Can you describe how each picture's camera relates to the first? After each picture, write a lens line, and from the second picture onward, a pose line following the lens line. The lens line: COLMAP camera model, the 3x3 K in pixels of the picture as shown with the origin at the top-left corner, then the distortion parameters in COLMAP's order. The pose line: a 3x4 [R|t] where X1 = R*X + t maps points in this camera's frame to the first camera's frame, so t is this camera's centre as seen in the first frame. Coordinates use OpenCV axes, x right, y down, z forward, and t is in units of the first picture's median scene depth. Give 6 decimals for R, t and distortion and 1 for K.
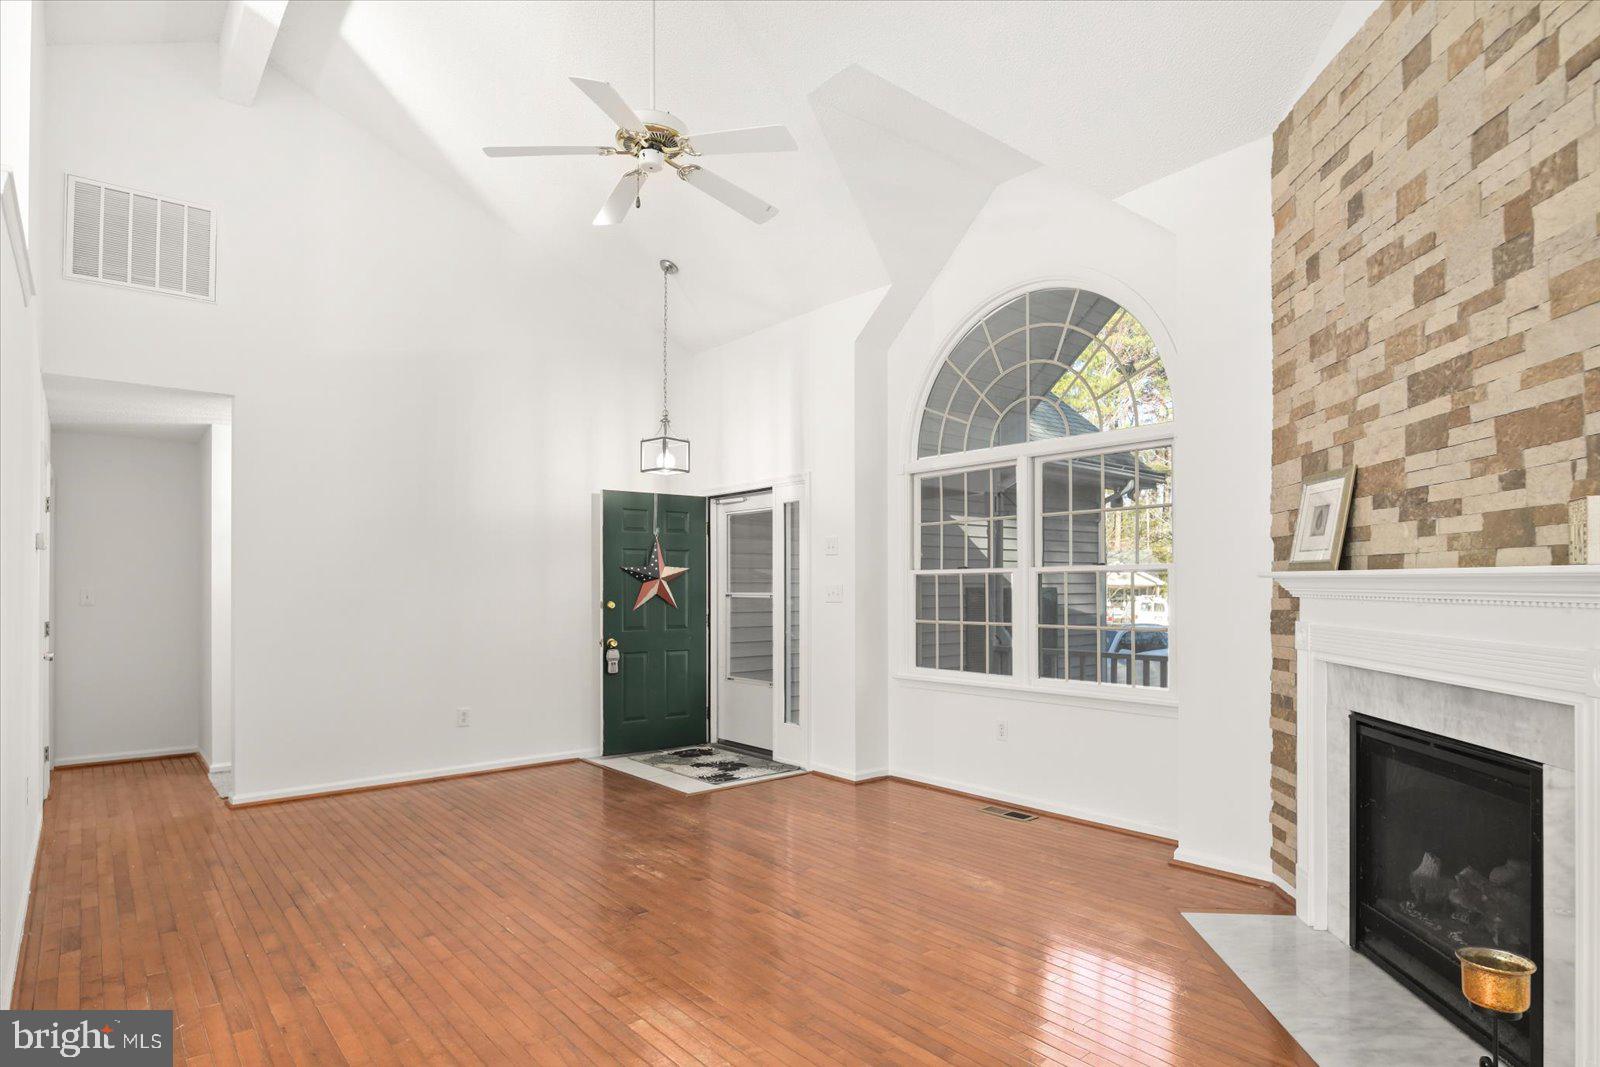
lens RADIAL K [[861.8, 0, 799.2], [0, 861.8, 582.2], [0, 0, 1]] dist [-0.001729, -0.000916]
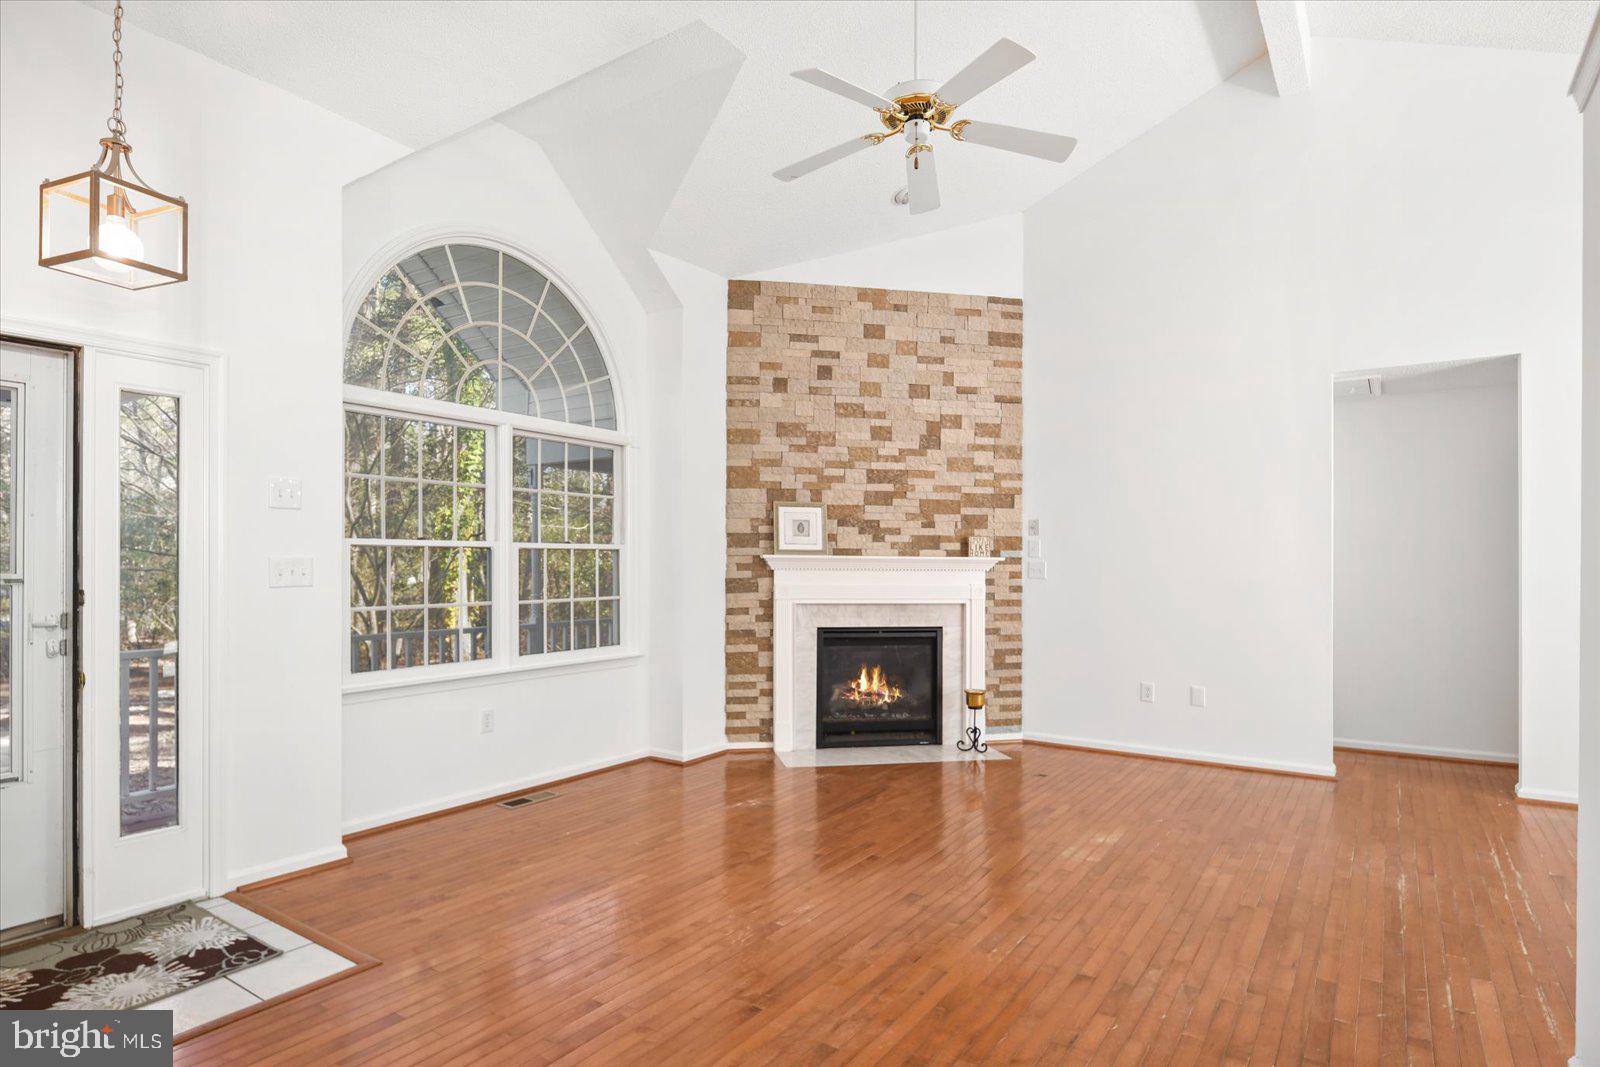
lens RADIAL K [[848.6, 0, 801.2], [0, 848.6, 564.3], [0, 0, 1]] dist [0.000264, -0.000531]
pose [[-0.267052, 0.000622, 0.963682, -1.393657], [-0.007395, 0.999969, -0.002695, 0.013688], [-0.963654, -0.007846, -0.267039, 1.794301]]
